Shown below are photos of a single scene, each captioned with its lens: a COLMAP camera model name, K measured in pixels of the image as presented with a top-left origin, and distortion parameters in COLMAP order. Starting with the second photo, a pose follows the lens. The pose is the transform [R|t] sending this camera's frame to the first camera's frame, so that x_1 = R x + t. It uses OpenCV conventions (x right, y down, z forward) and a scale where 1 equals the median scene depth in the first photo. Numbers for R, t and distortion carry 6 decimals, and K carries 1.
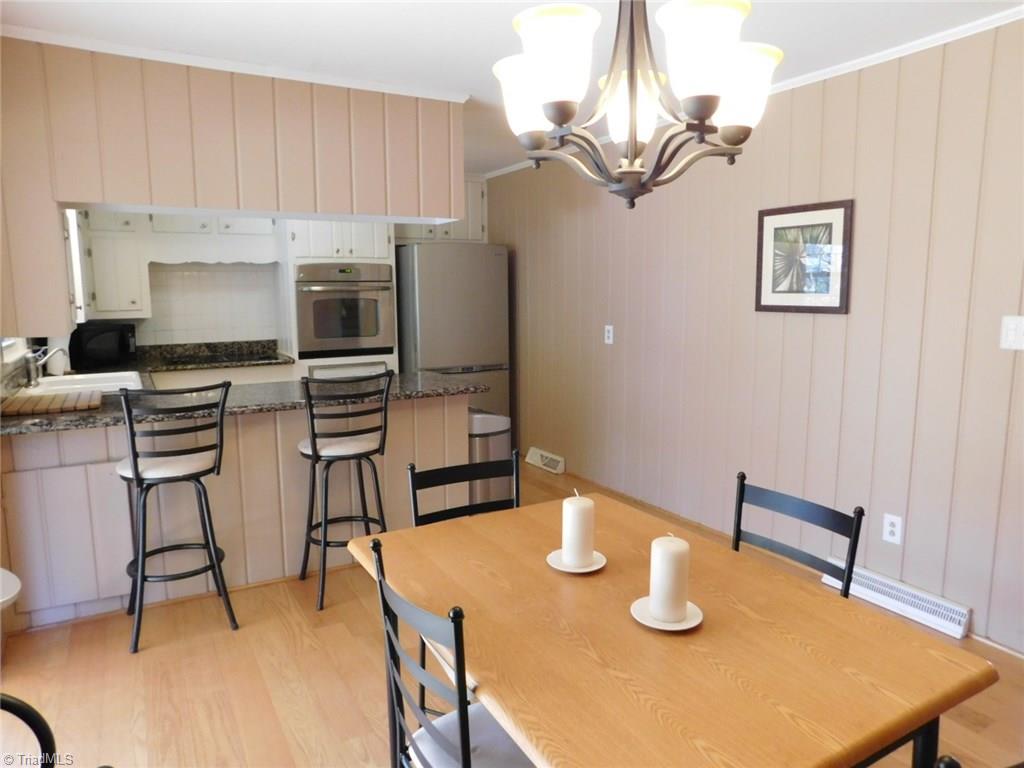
lens RADIAL K [[672.8, 0, 504.7], [0, 672.8, 388.4], [0, 0, 1]] dist [-0.063794, 0.025514]
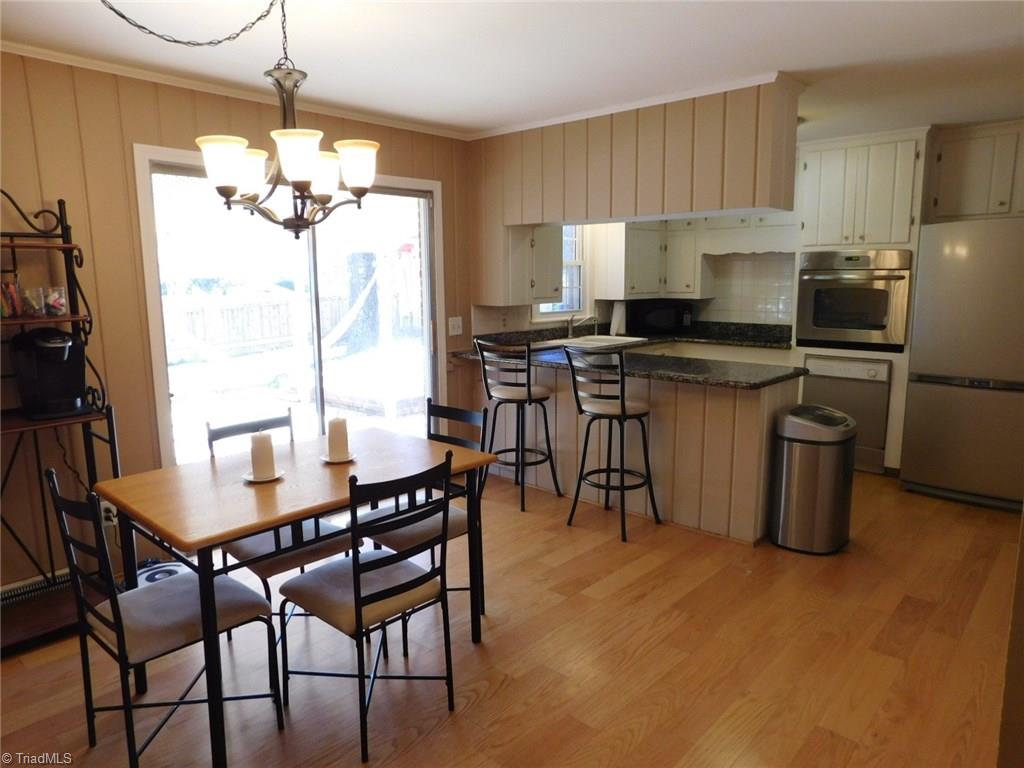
lens RADIAL K [[672.8, 0, 506.0], [0, 672.8, 382.6], [0, 0, 1]] dist [-0.063794, 0.025514]
pose [[0.294427, 0.152316, -0.943458, 0.565196], [-0.133594, 0.984084, 0.117183, -0.051291], [0.946290, 0.091538, 0.310089, 0.286898]]
